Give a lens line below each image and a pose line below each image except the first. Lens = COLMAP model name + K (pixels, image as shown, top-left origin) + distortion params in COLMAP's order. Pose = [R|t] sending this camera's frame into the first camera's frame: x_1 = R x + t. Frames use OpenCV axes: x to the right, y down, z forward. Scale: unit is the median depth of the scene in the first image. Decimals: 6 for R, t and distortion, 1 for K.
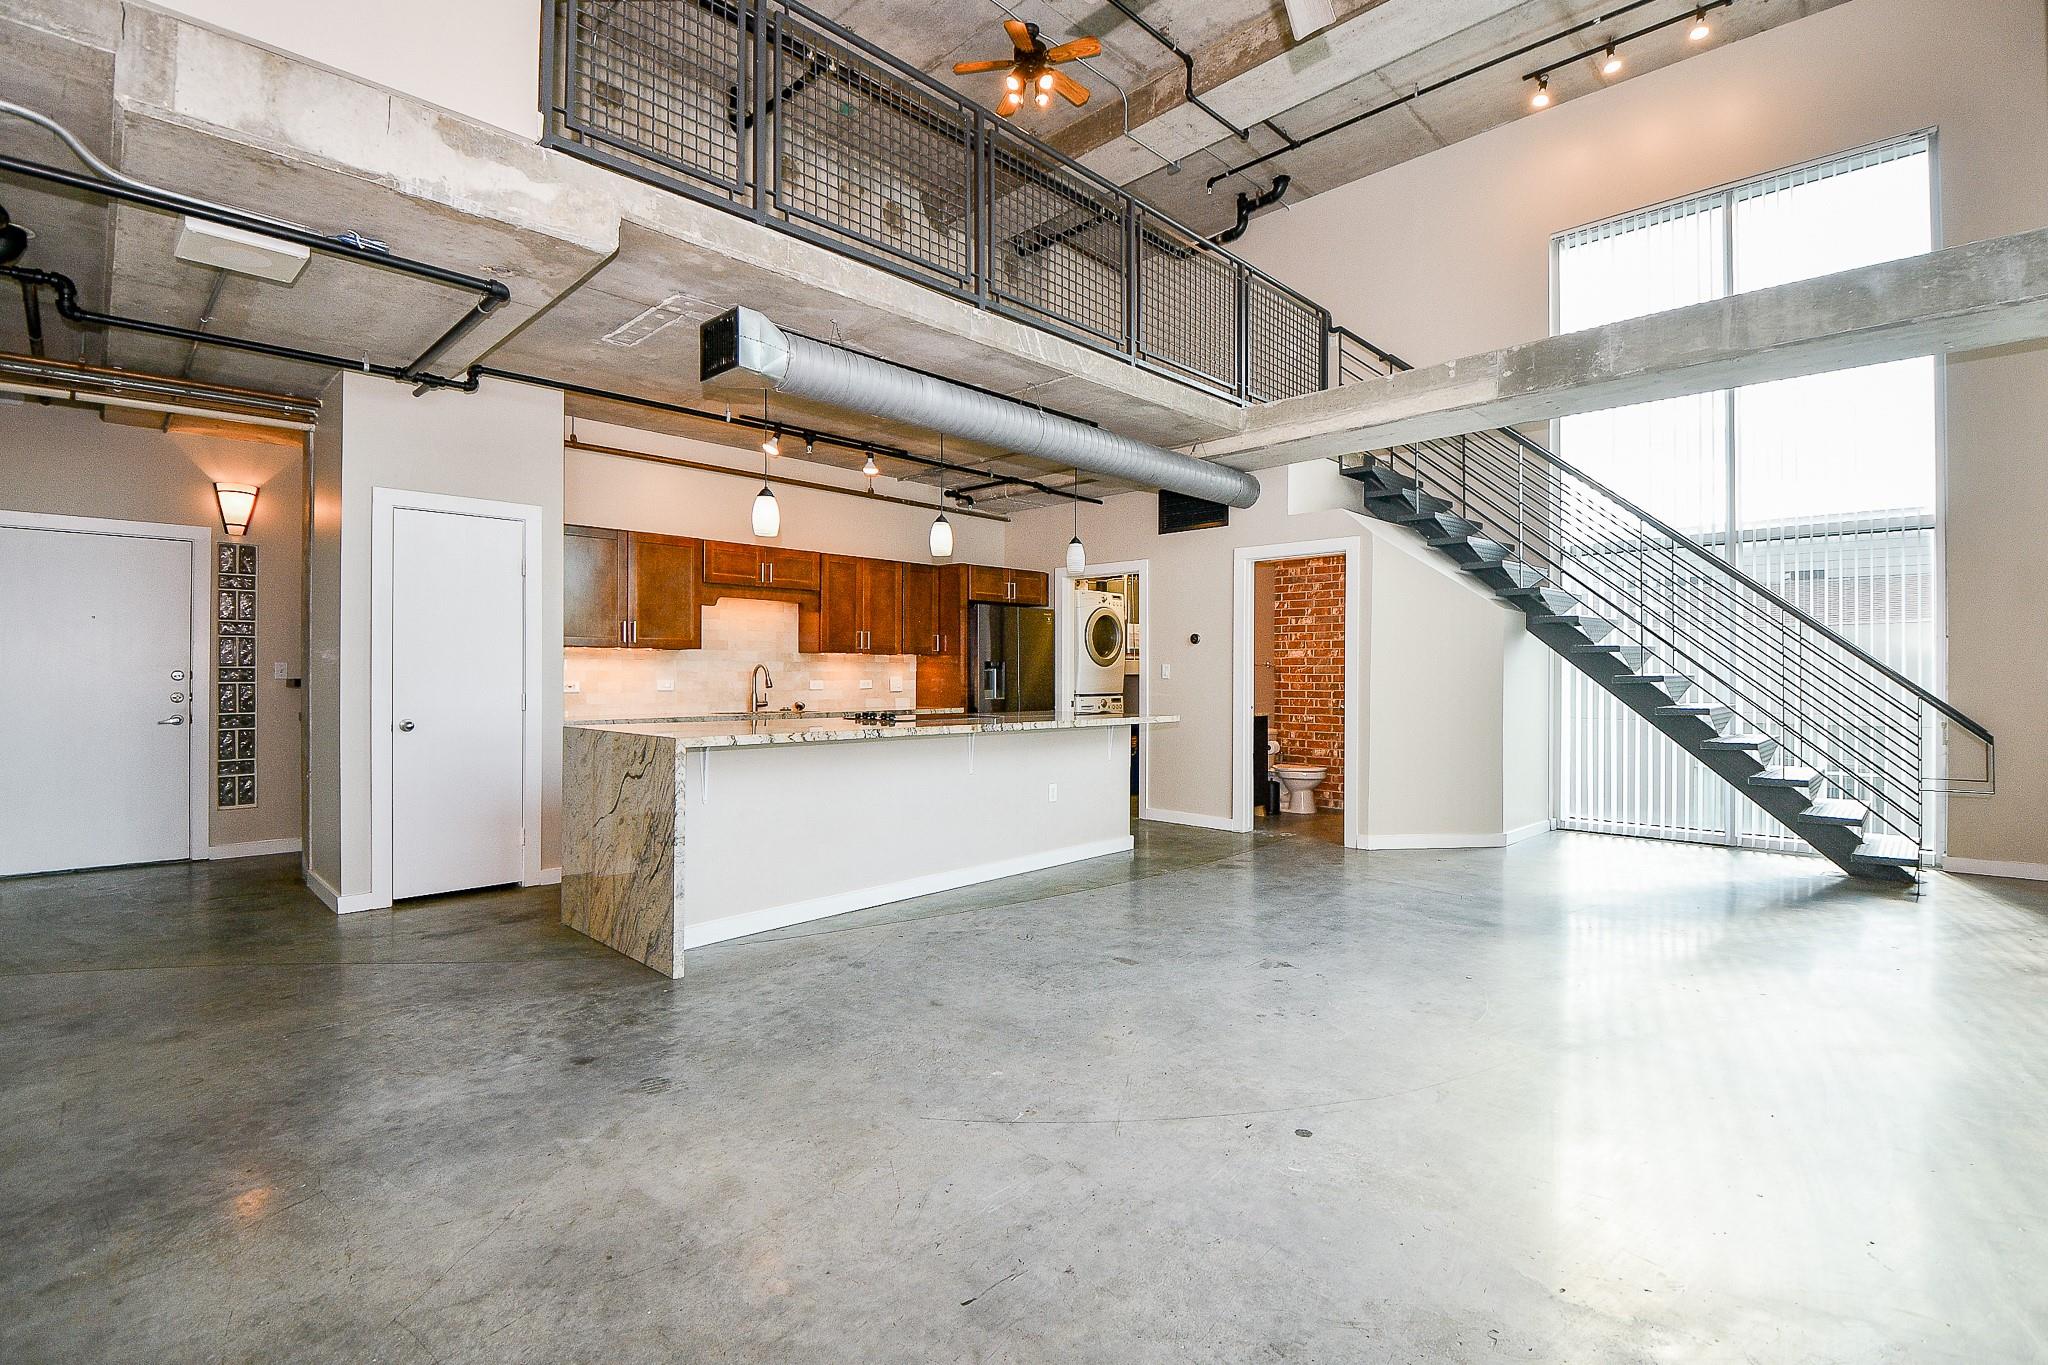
lens RADIAL K [[916.4, 0, 1097.4], [0, 916.4, 675.9], [0, 0, 1]] dist [0.001527, -0.028537]
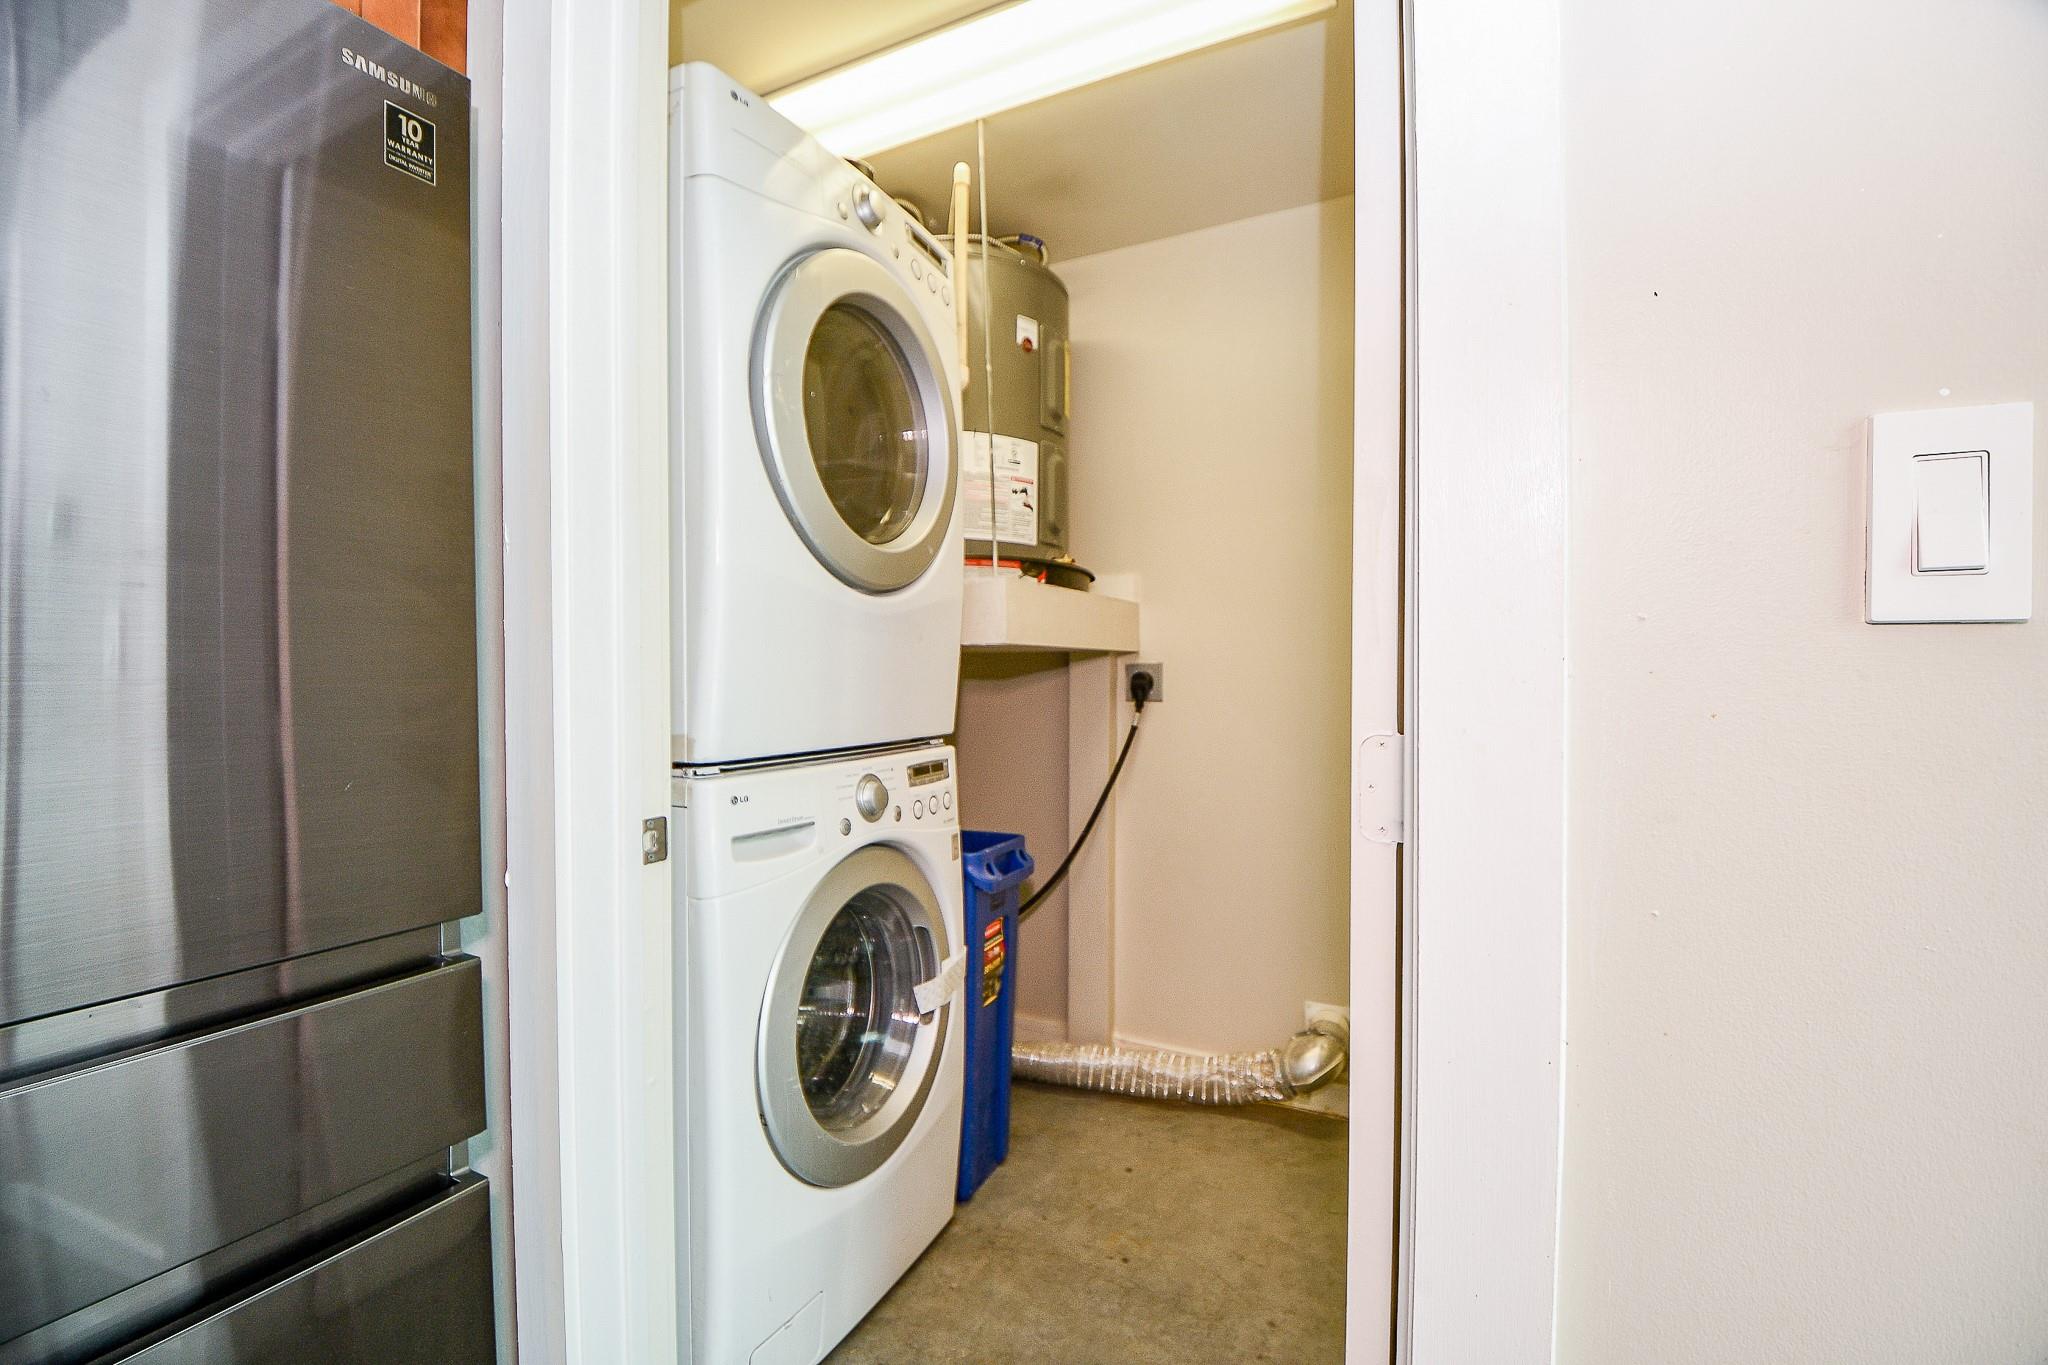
lens RADIAL K [[906.5, 0, 1025.2], [0, 906.5, 688.3], [0, 0, 1]] dist [0.022347, -0.029809]
pose [[0.972613, -0.008162, 0.232287, -0.005711], [0.004473, 0.999855, 0.016404, 0.006882], [-0.232387, -0.014916, 0.972509, 0.990721]]
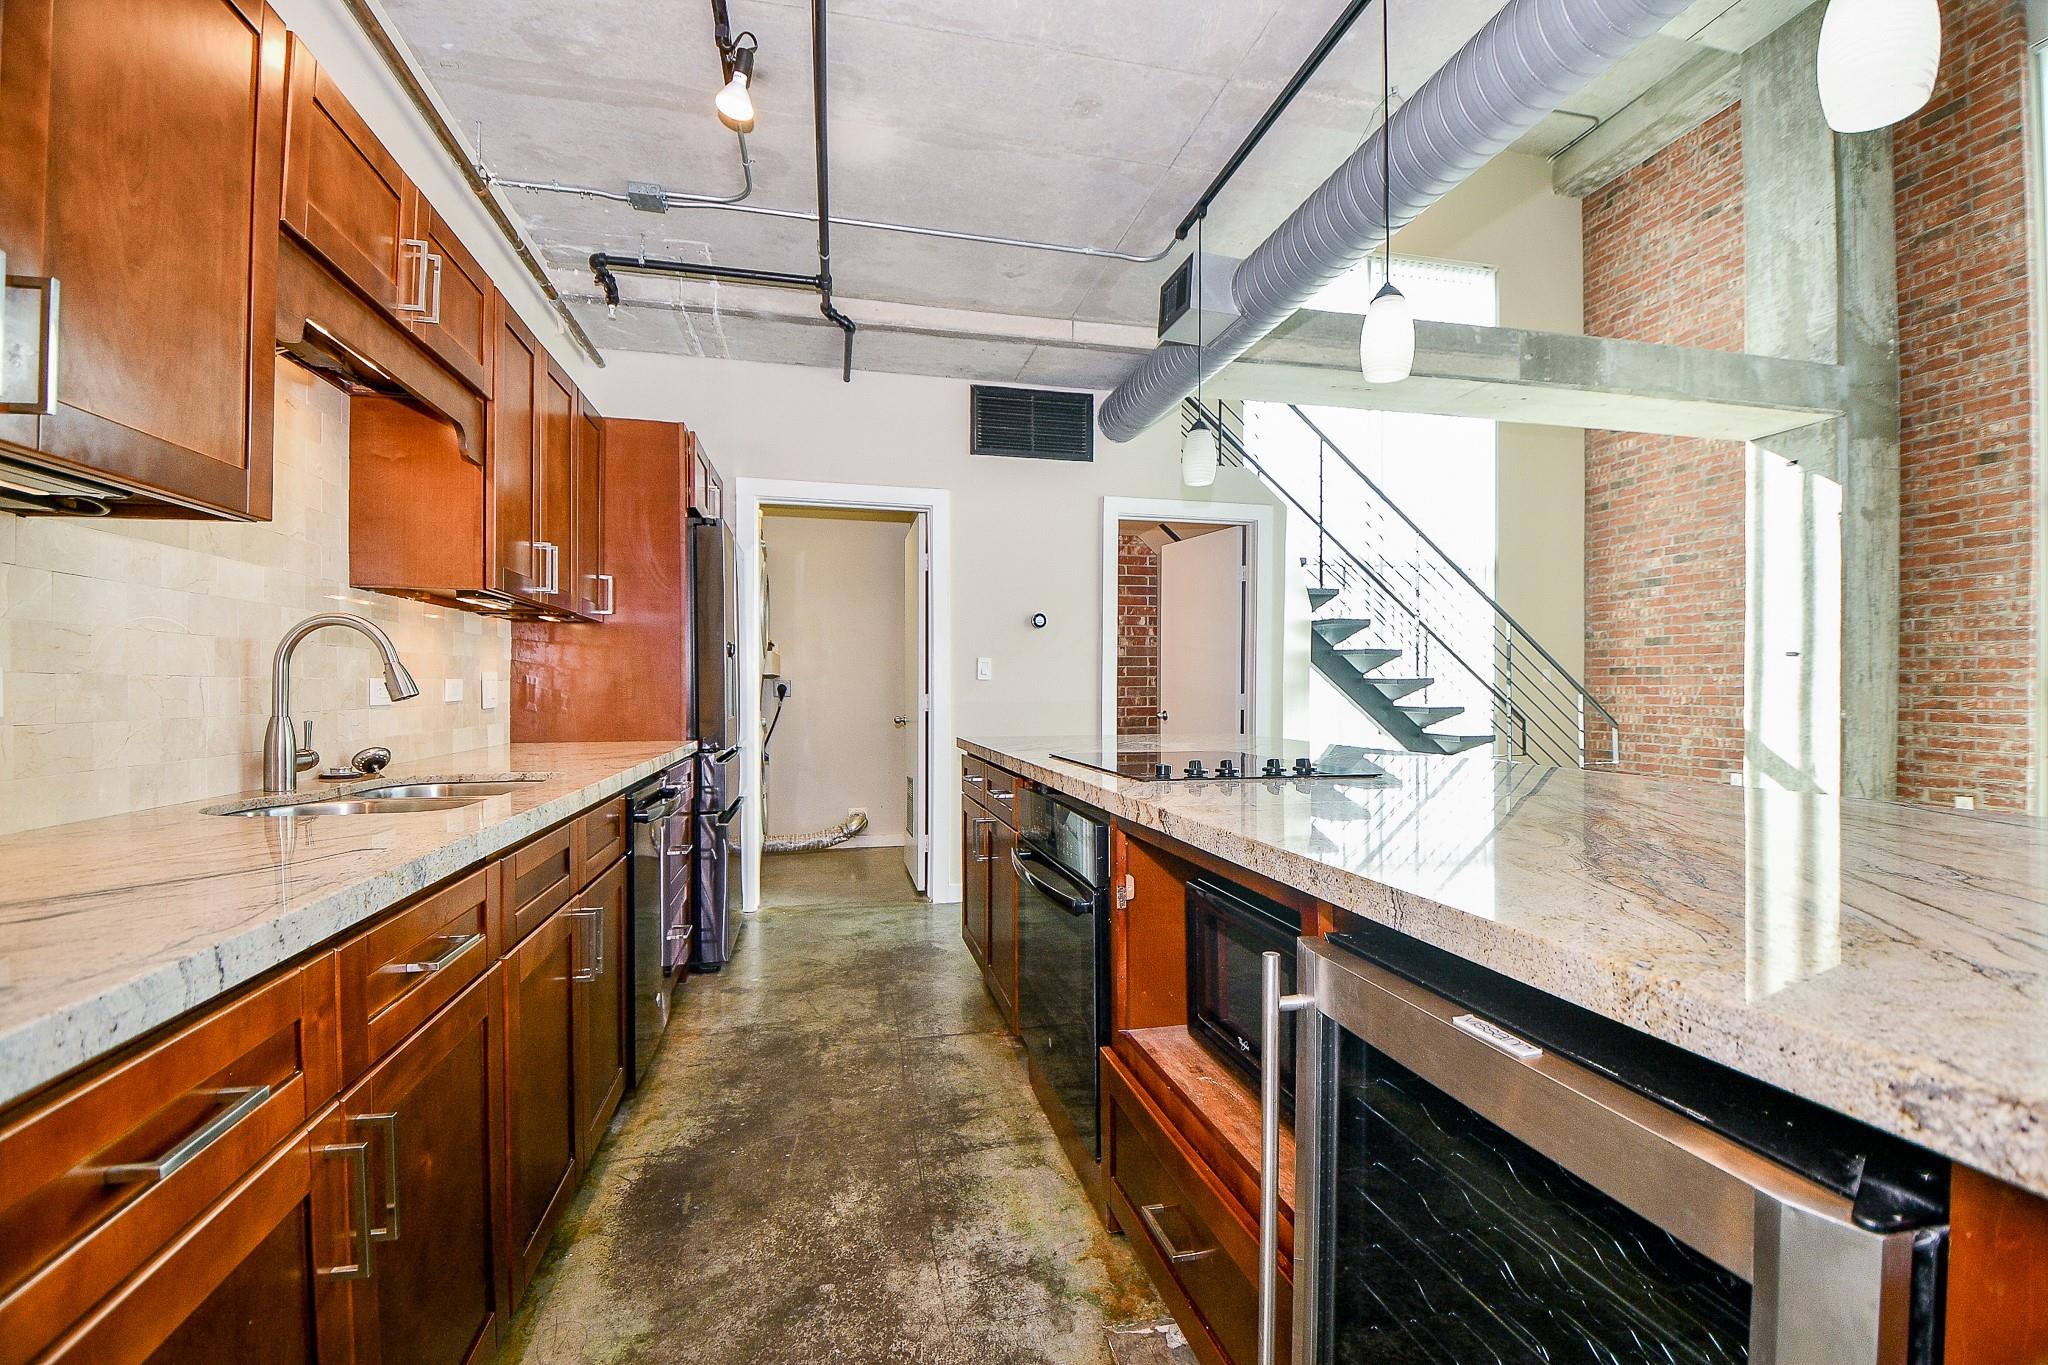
lens RADIAL K [[912.4, 0, 1029.3], [0, 912.4, 693.3], [0, 0, 1]] dist [-0.014690, -0.006284]
pose [[0.588377, -0.000811, 0.808586, -0.436581], [-0.004963, 0.999977, 0.004614, 0.009060], [-0.808572, -0.006728, 0.588359, 0.617935]]
